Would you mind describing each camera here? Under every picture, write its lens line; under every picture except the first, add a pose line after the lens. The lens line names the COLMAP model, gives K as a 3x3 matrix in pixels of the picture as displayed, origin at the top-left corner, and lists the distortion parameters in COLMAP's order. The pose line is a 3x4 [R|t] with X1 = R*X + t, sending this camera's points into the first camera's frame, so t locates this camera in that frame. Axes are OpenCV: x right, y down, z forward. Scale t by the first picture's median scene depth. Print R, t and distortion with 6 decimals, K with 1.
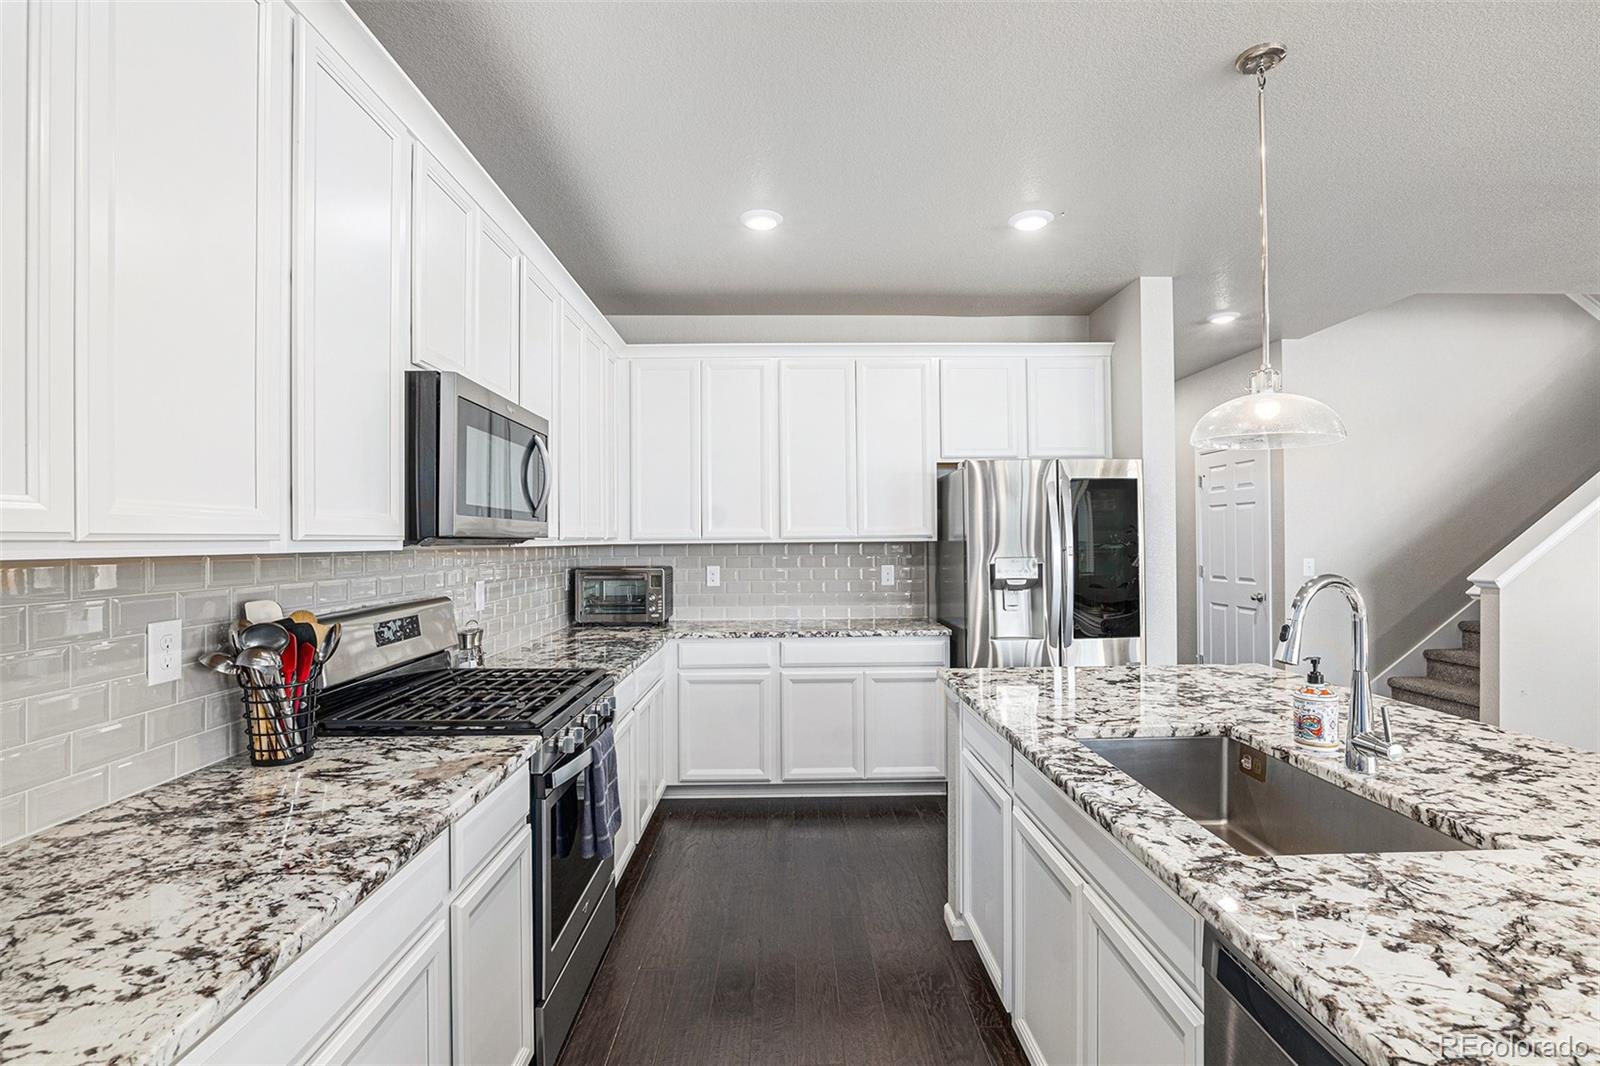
lens RADIAL K [[752.0, 0, 805.2], [0, 752.0, 546.1], [0, 0, 1]] dist [-0.024156, 0.003215]
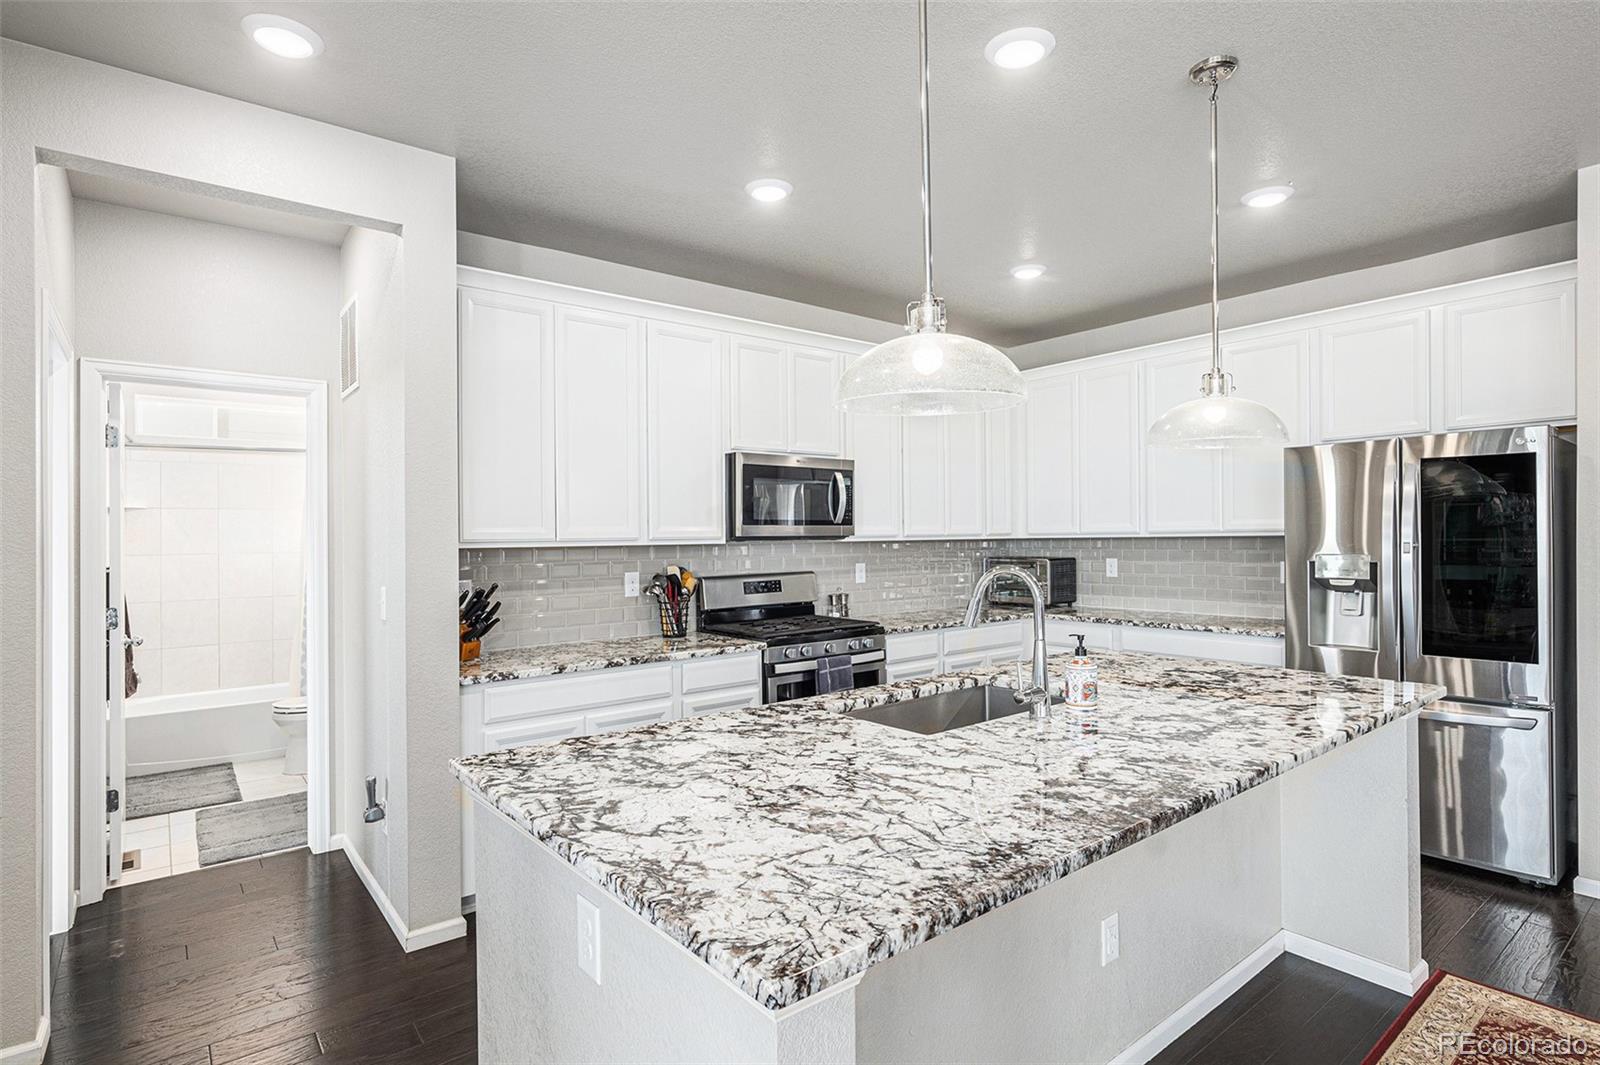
lens RADIAL K [[824.7, 0, 794.8], [0, 824.7, 530.1], [0, 0, 1]] dist [0.004483, -0.002013]
pose [[0.604827, -0.007165, -0.796325, 0.659940], [0.001728, 0.999969, -0.007685, -0.006700], [0.796355, 0.003272, 0.604821, -0.095435]]
